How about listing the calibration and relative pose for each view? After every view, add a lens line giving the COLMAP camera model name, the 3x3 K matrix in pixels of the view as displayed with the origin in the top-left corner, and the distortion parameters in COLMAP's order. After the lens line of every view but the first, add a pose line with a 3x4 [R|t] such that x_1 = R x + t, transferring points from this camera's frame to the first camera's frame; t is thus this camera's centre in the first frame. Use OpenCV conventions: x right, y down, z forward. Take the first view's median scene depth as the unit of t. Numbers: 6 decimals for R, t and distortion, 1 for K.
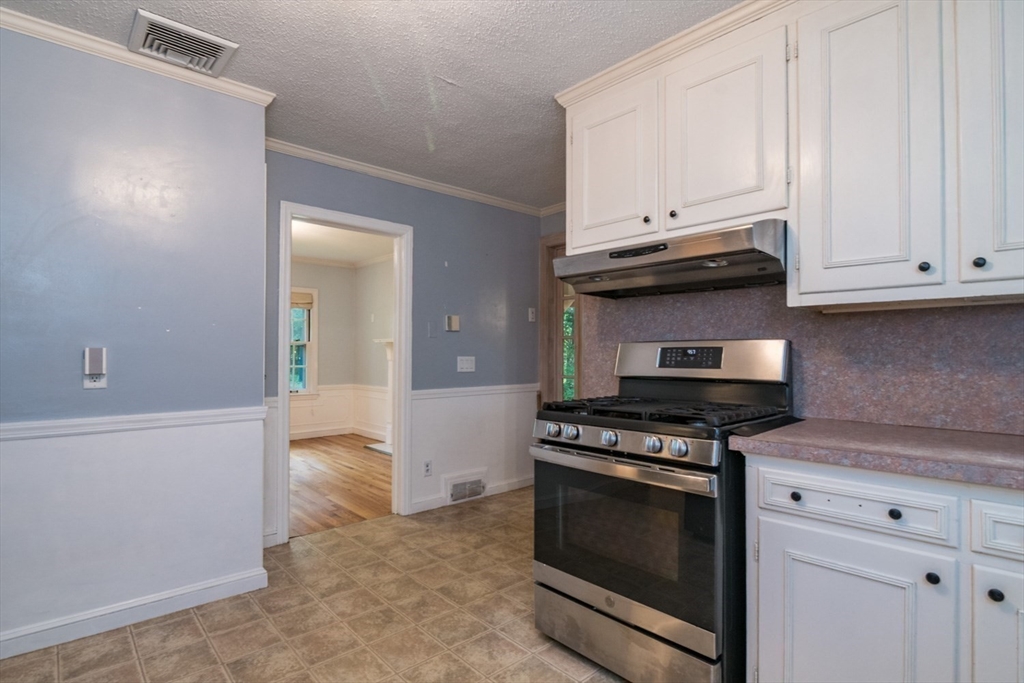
lens RADIAL K [[507.7, 0, 526.0], [0, 507.7, 354.6], [0, 0, 1]] dist [-0.016352, -0.001023]
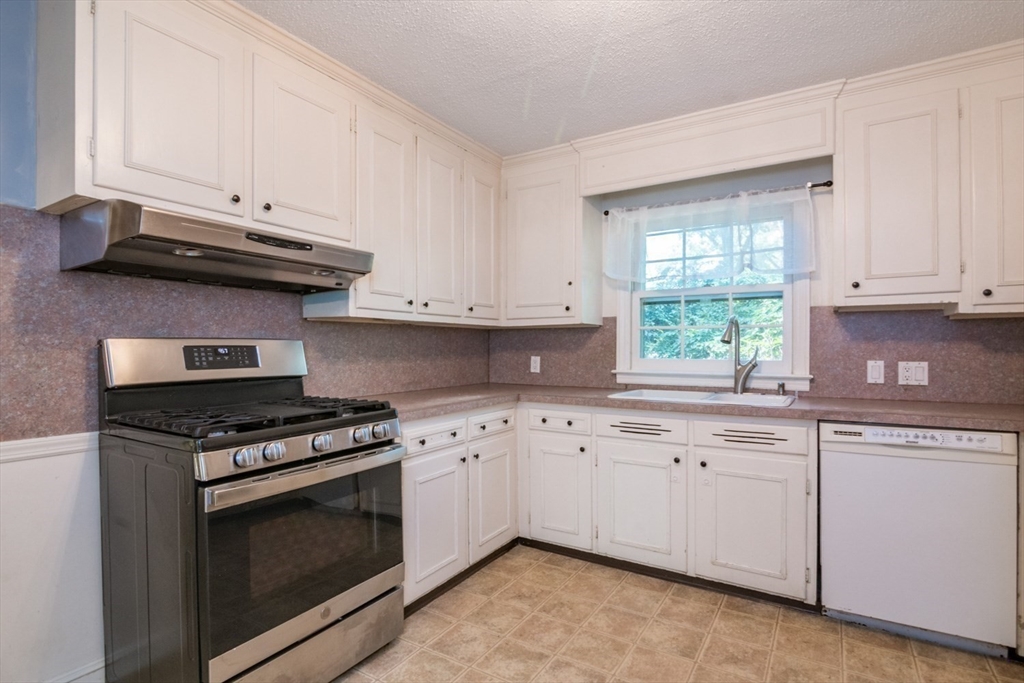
lens RADIAL K [[507.7, 0, 498.3], [0, 507.7, 346.5], [0, 0, 1]] dist [-0.016352, -0.001023]
pose [[-0.233435, 0.009150, 0.972329, -0.695487], [0.014189, 0.999881, -0.006002, -0.000500], [-0.972269, 0.012395, -0.233537, 0.751138]]
